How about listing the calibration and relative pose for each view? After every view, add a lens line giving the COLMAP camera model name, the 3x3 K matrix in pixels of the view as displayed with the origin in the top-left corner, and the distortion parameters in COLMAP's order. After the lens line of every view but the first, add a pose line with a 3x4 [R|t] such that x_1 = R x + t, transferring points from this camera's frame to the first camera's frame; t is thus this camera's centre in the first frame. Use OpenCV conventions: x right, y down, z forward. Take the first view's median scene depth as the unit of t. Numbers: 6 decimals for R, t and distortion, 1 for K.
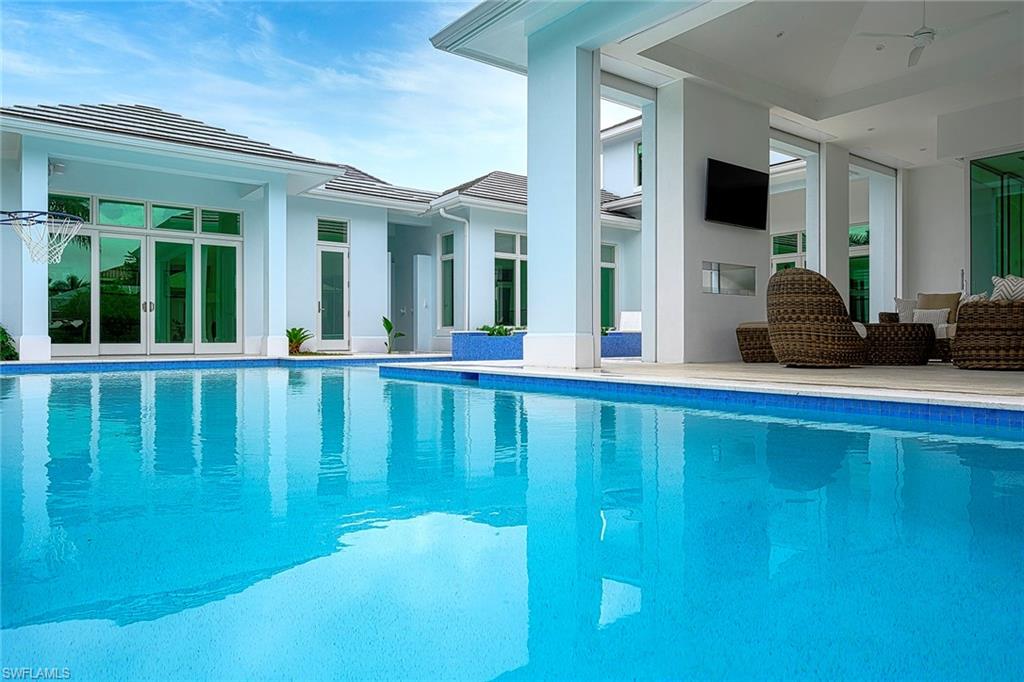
lens RADIAL K [[676.6, 0, 516.8], [0, 676.6, 326.6], [0, 0, 1]] dist [-0.006601, -0.001204]
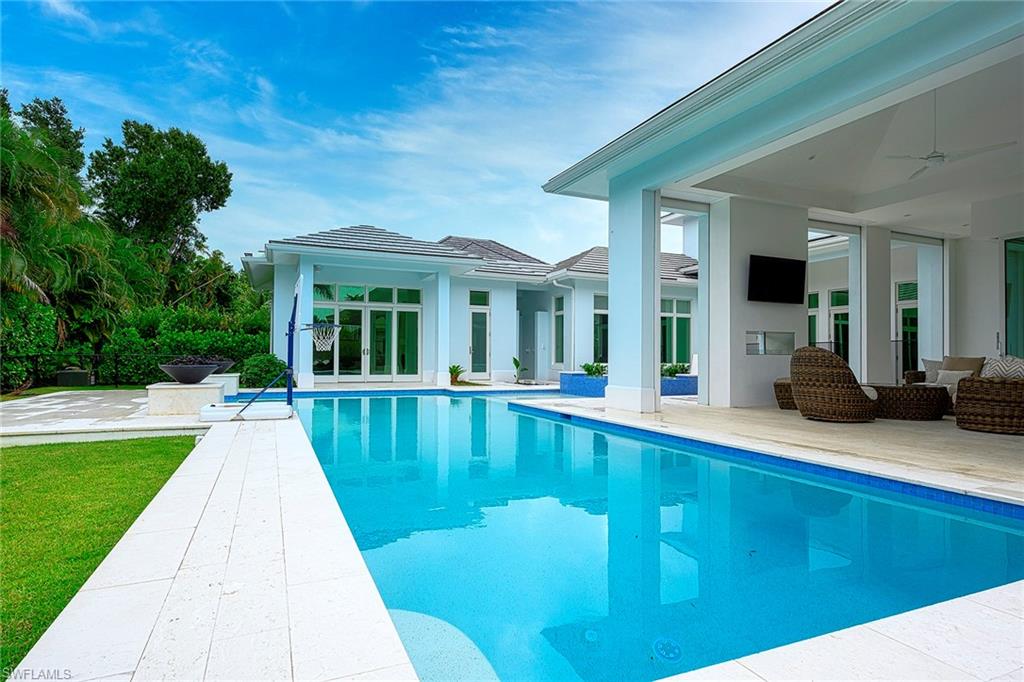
lens RADIAL K [[519.1, 0, 470.9], [0, 519.1, 345.1], [0, 0, 1]] dist [-0.005597, -0.000692]
pose [[0.959678, 0.005628, -0.281045, 0.028889], [-0.004868, 0.999982, 0.003403, -0.048553], [0.281059, -0.001898, 0.959689, -0.090909]]
